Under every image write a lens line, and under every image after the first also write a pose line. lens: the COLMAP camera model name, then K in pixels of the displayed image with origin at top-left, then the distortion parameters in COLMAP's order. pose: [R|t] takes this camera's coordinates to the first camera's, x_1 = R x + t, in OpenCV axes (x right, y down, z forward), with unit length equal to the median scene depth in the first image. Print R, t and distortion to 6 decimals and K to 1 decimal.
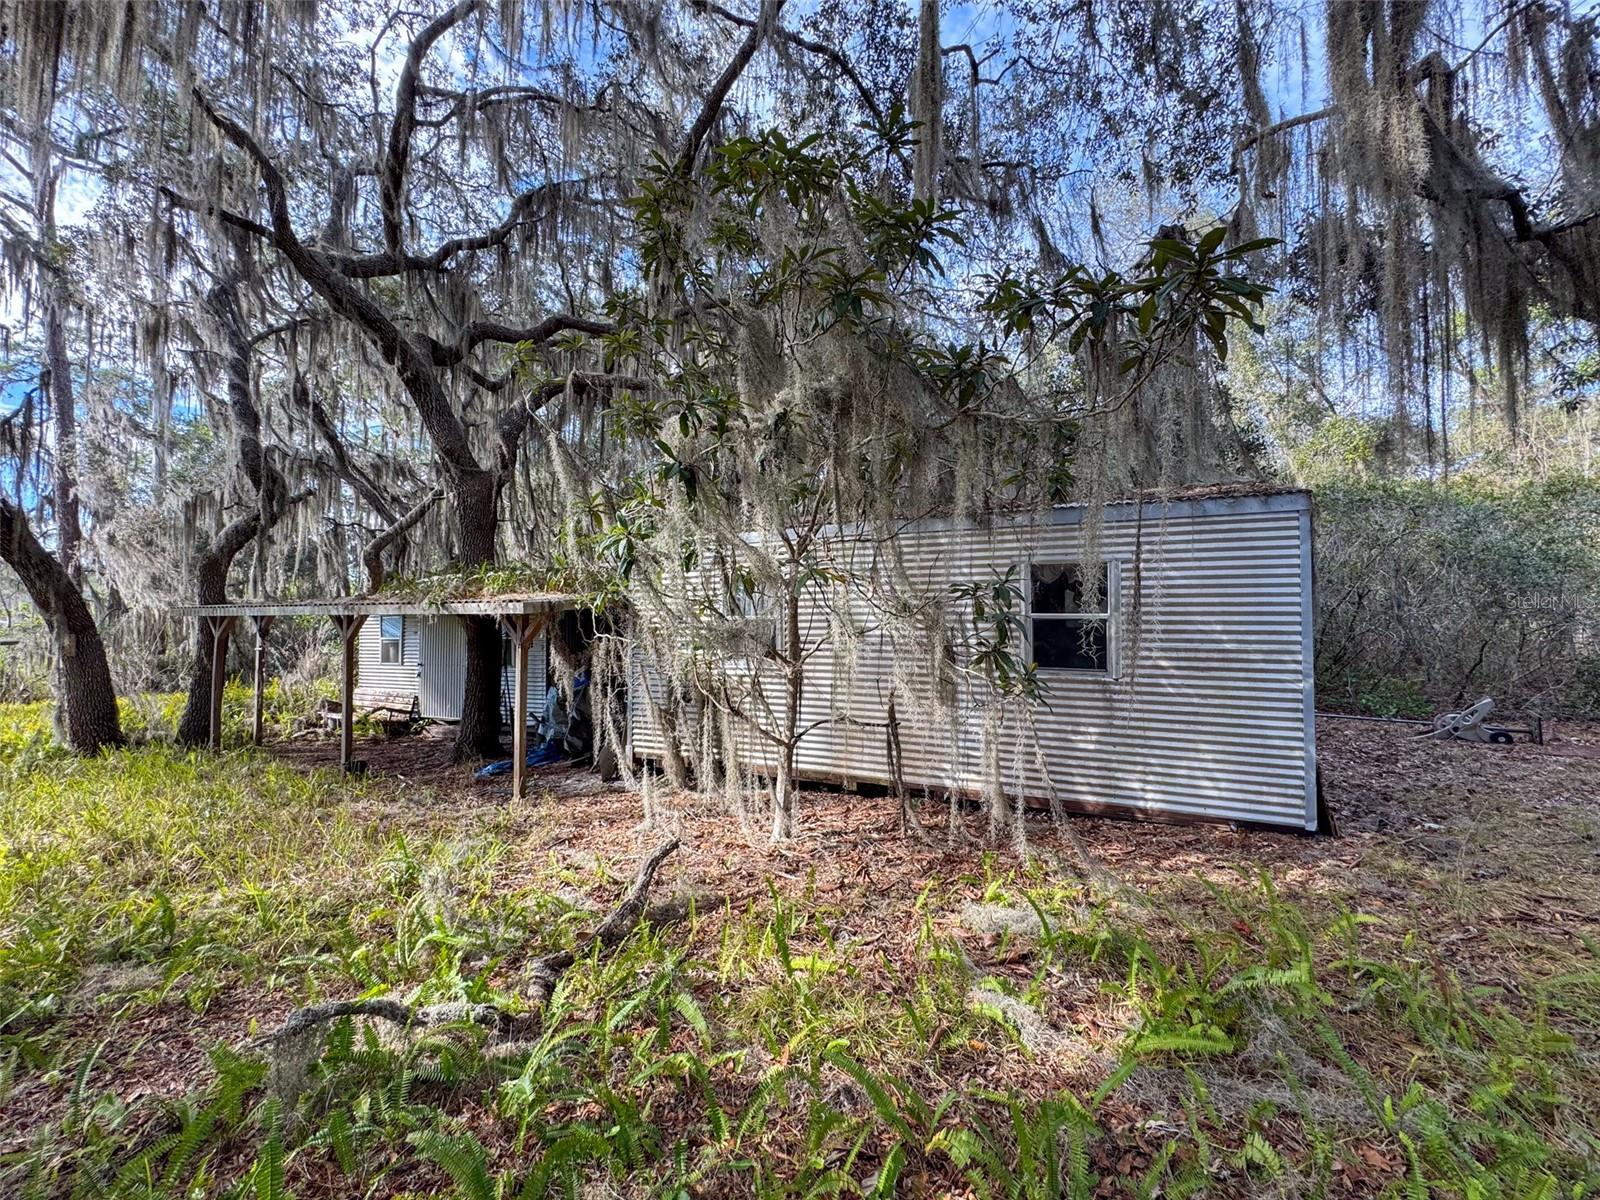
lens RADIAL K [[641.3, 0, 803.2], [0, 641.3, 602.2], [0, 0, 1]] dist [0.002472, 0.000227]
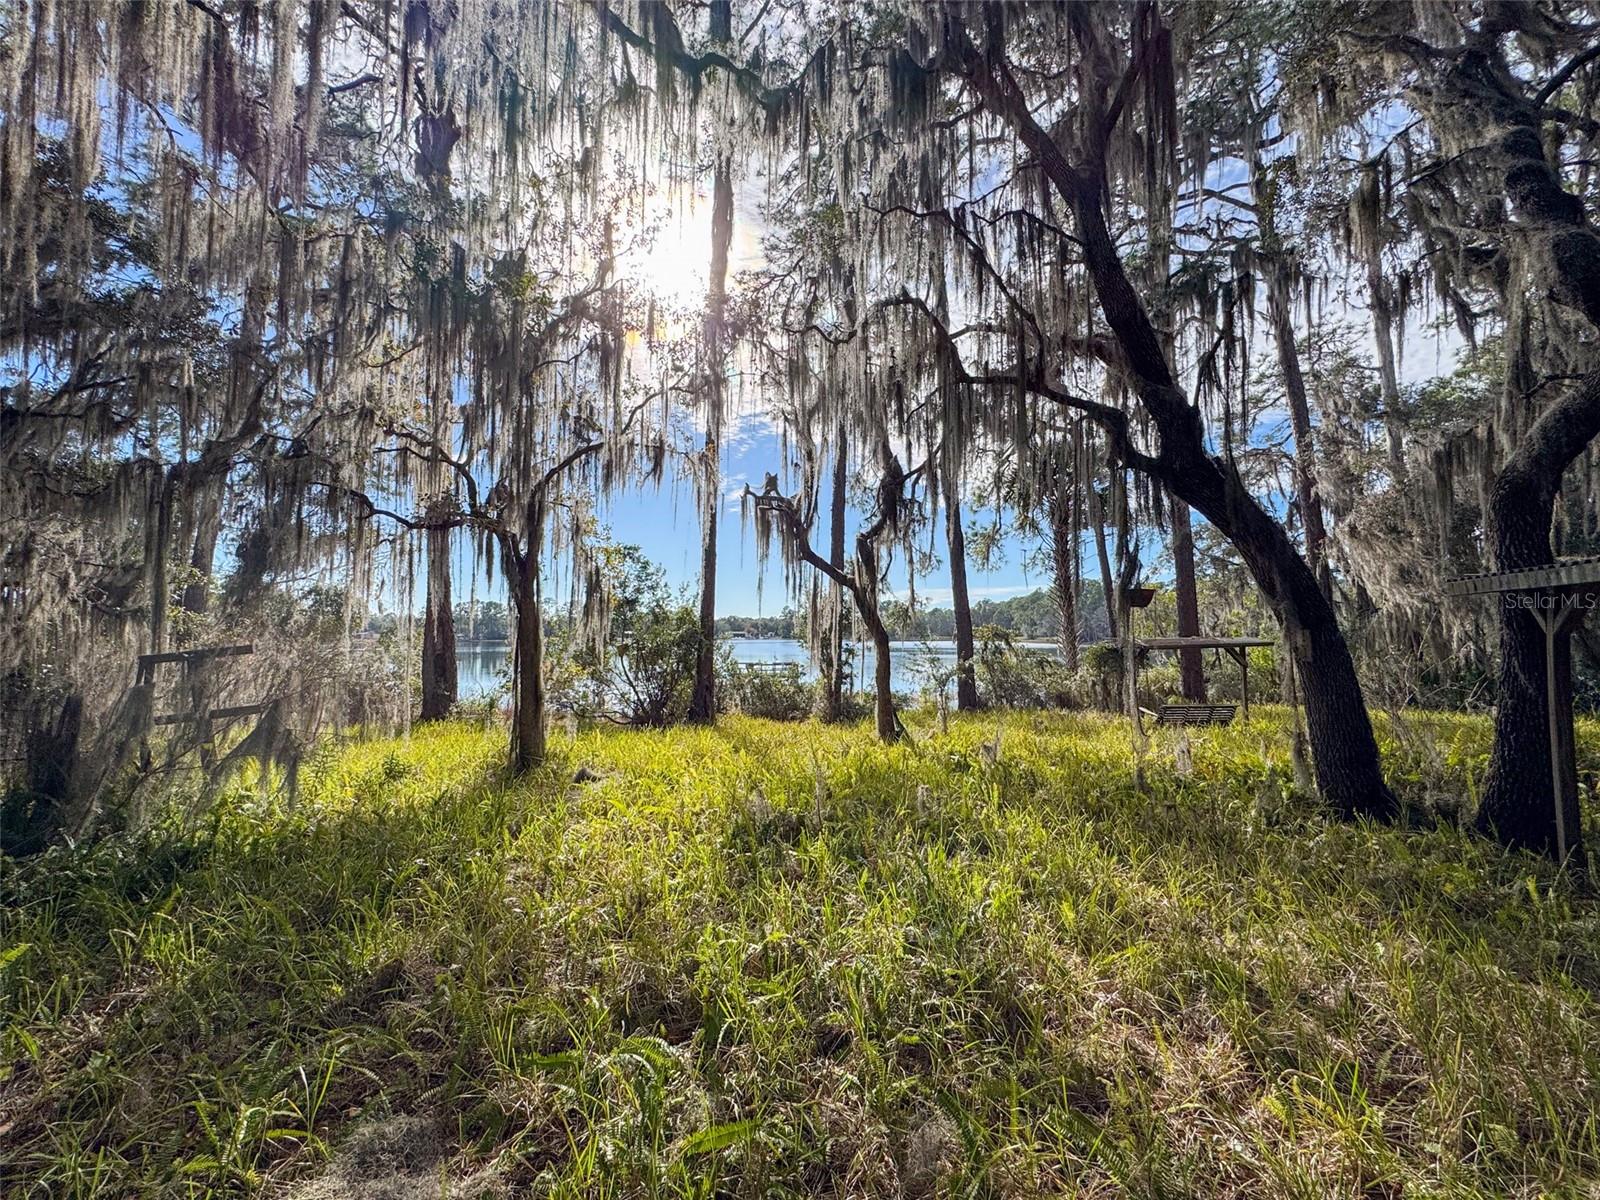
lens RADIAL K [[641.3, 0, 802.9], [0, 641.3, 601.9], [0, 0, 1]] dist [0.002472, 0.000227]
pose [[0.030733, -0.056637, -0.997922, -0.198095], [0.046034, 0.997414, -0.055191, 0.014548], [0.998467, -0.044242, 0.033260, 0.188567]]
